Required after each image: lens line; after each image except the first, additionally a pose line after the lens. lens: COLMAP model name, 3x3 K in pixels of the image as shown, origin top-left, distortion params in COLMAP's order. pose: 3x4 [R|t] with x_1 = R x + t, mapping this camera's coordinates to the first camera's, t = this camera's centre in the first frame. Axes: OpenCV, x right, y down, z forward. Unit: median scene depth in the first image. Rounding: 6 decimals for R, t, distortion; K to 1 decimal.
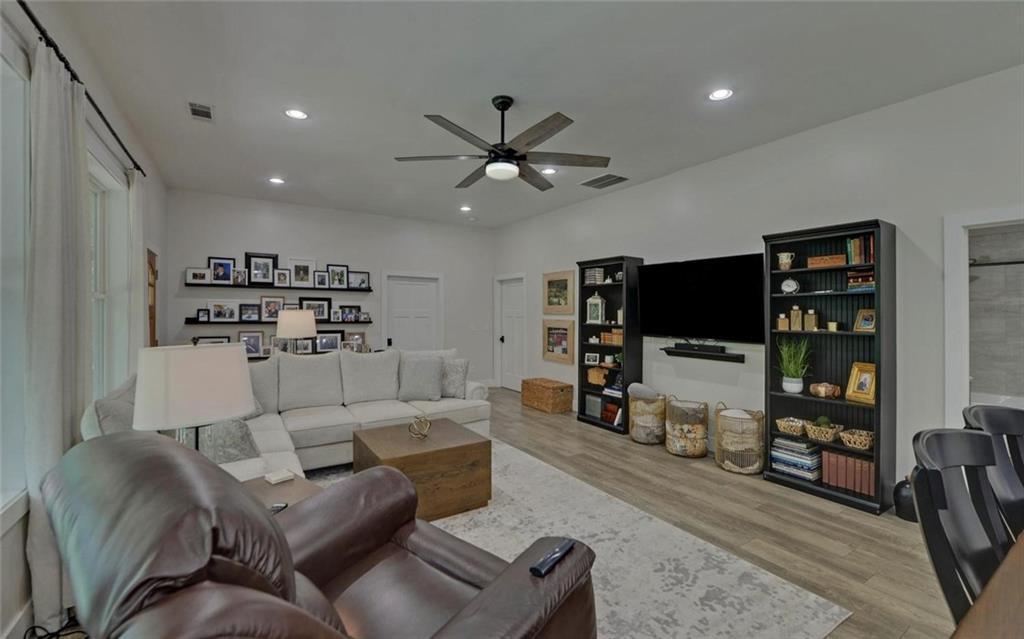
lens RADIAL K [[428.1, 0, 517.8], [0, 428.1, 314.4], [0, 0, 1]] dist [-0.008526, -0.001884]
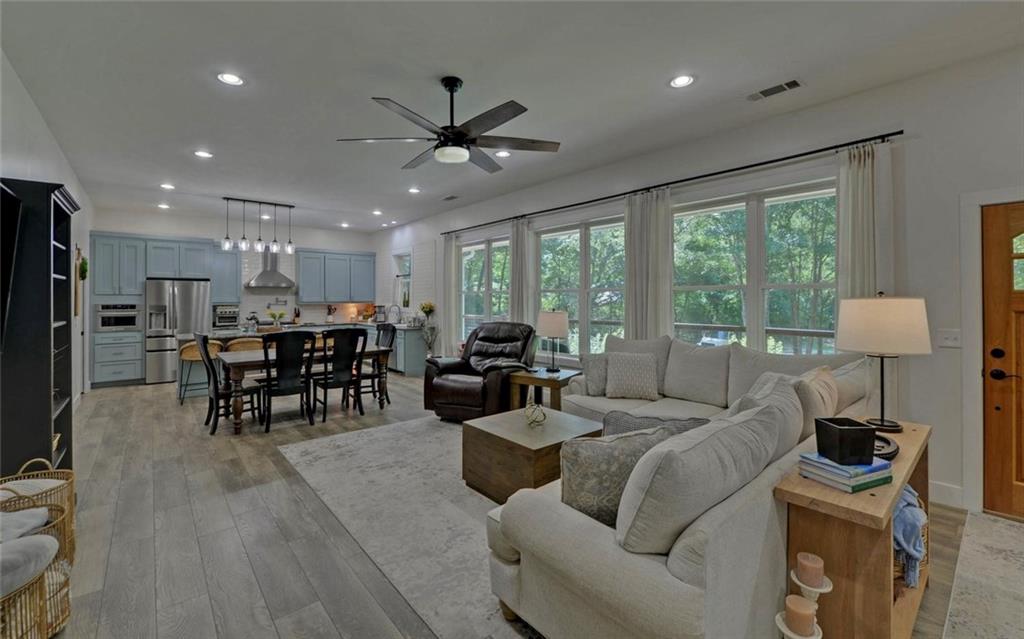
lens RADIAL K [[428.1, 0, 512.5], [0, 428.1, 298.0], [0, 0, 1]] dist [-0.008526, -0.001884]
pose [[-0.991817, -0.003997, -0.127605, -0.026206], [-0.004170, 0.999991, 0.001088, -0.007271], [0.127599, 0.001611, -0.991825, 1.116000]]
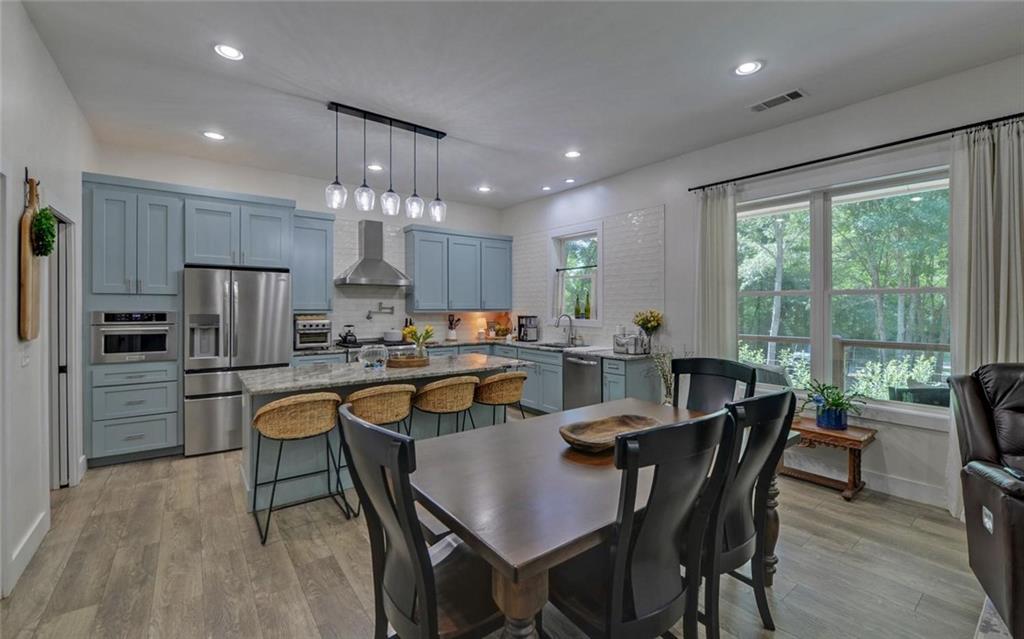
lens RADIAL K [[428.1, 0, 507.9], [0, 428.1, 309.9], [0, 0, 1]] dist [-0.008526, -0.001884]
pose [[-0.997645, -0.007237, -0.068212, 0.401479], [-0.008086, 0.999893, 0.012177, -0.000225], [0.068116, 0.012700, -0.997597, 0.470954]]
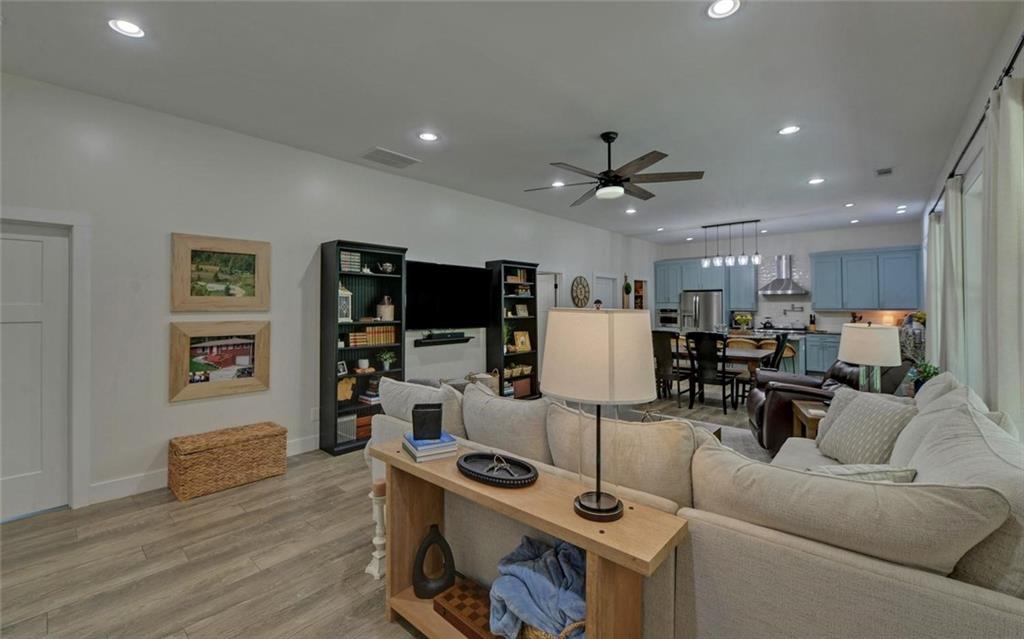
lens RADIAL K [[428.1, 0, 516.5], [0, 428.1, 296.9], [0, 0, 1]] dist [-0.008526, -0.001884]
pose [[-0.272250, 0.015586, 0.962100, -0.643571], [0.004589, 0.999878, -0.014899, -0.011777], [-0.962216, 0.000359, -0.272289, 0.896066]]
